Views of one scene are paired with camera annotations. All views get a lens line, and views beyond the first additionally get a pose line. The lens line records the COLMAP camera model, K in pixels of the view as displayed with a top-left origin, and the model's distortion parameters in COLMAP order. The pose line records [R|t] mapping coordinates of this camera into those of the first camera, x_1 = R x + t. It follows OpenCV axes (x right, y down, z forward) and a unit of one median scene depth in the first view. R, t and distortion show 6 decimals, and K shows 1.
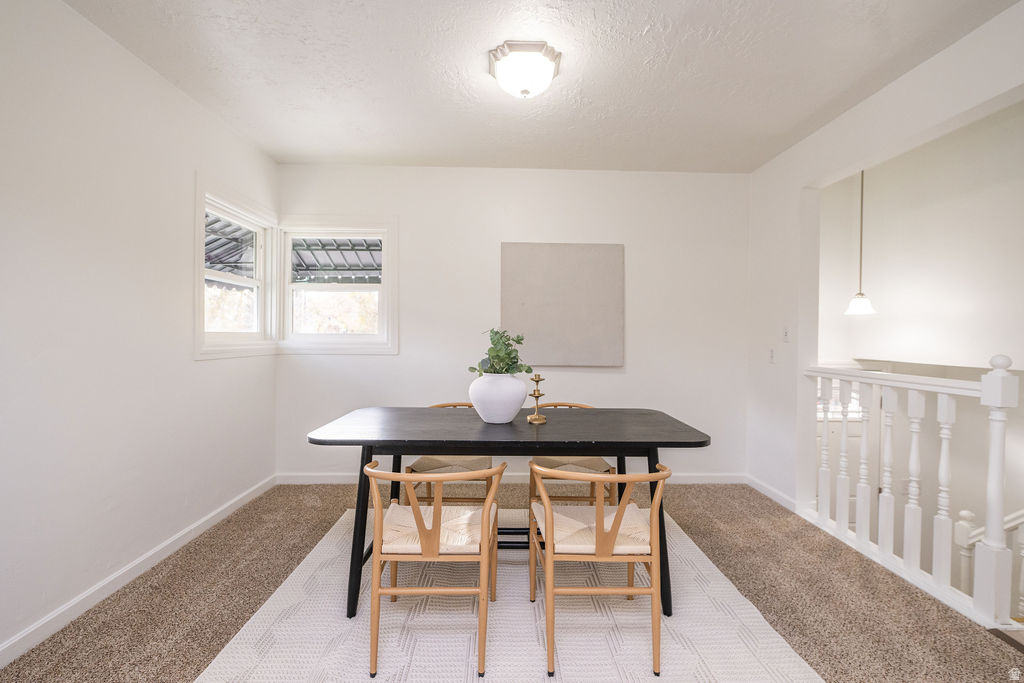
lens RADIAL K [[426.6, 0, 512.7], [0, 426.6, 340.1], [0, 0, 1]] dist [-0.001946, -0.000270]
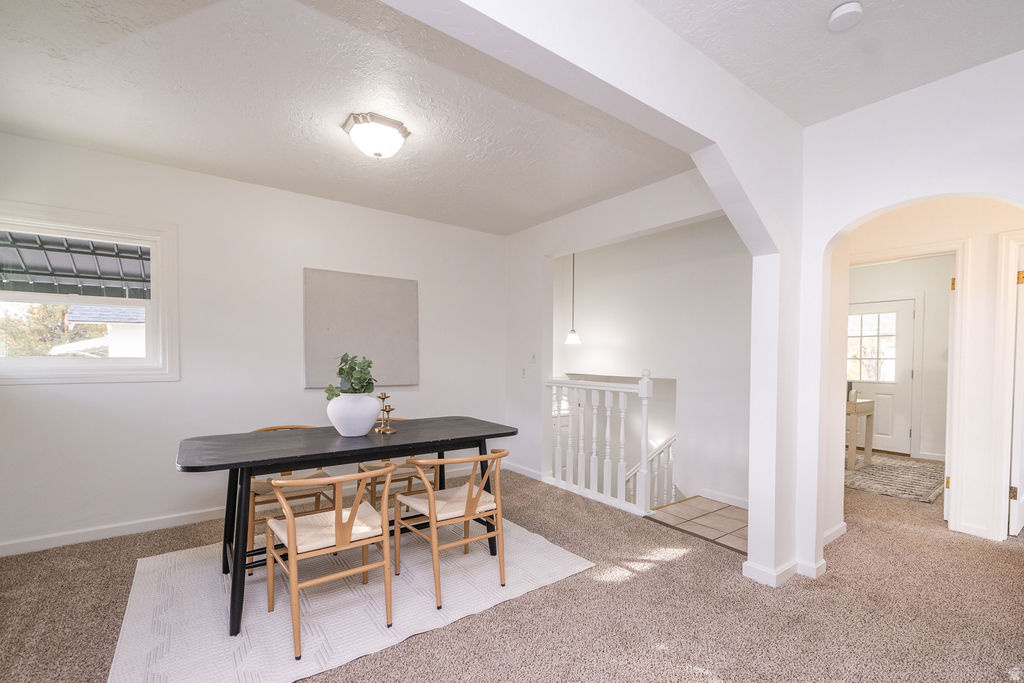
lens RADIAL K [[409.7, 0, 500.6], [0, 409.7, 361.5], [0, 0, 1]] dist [0.000572, -0.000520]
pose [[0.842628, -0.006896, 0.538453, -0.281526], [0.005085, 0.999975, 0.004849, -0.009855], [-0.538473, -0.001347, 0.842642, -0.135996]]
